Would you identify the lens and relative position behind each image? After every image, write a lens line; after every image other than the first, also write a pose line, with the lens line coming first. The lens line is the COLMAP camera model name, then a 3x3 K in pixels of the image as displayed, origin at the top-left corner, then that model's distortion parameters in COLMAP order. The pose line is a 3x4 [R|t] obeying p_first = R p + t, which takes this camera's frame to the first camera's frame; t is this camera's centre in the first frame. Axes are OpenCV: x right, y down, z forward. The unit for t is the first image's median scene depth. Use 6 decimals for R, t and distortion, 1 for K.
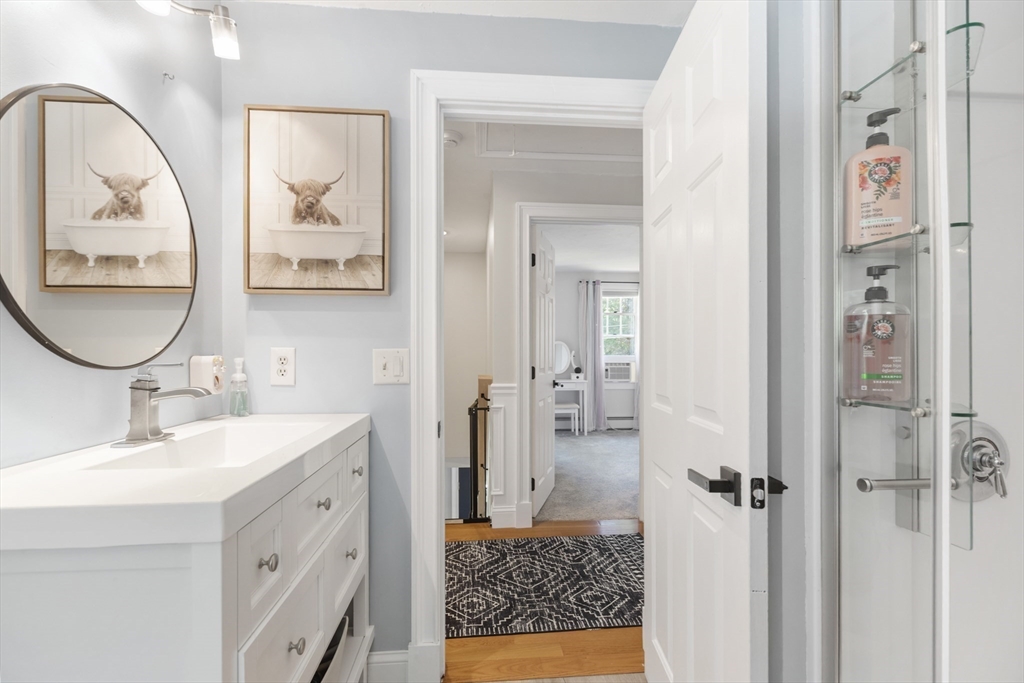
lens RADIAL K [[454.2, 0, 515.0], [0, 454.2, 349.4], [0, 0, 1]] dist [-0.000905, -0.000160]
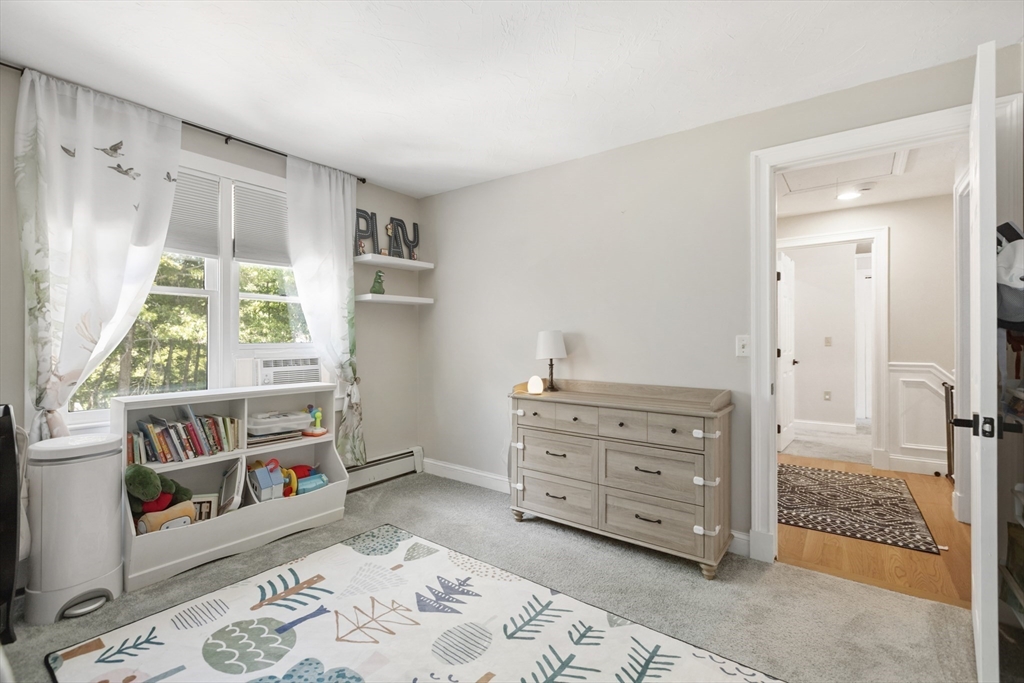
lens RADIAL K [[454.2, 0, 510.1], [0, 454.2, 341.4], [0, 0, 1]] dist [-0.000905, -0.000160]
pose [[-0.671697, 0.001969, -0.740823, 1.597867], [0.010259, 0.999925, -0.006644, 0.010334], [0.740755, -0.012063, -0.671667, 1.093984]]
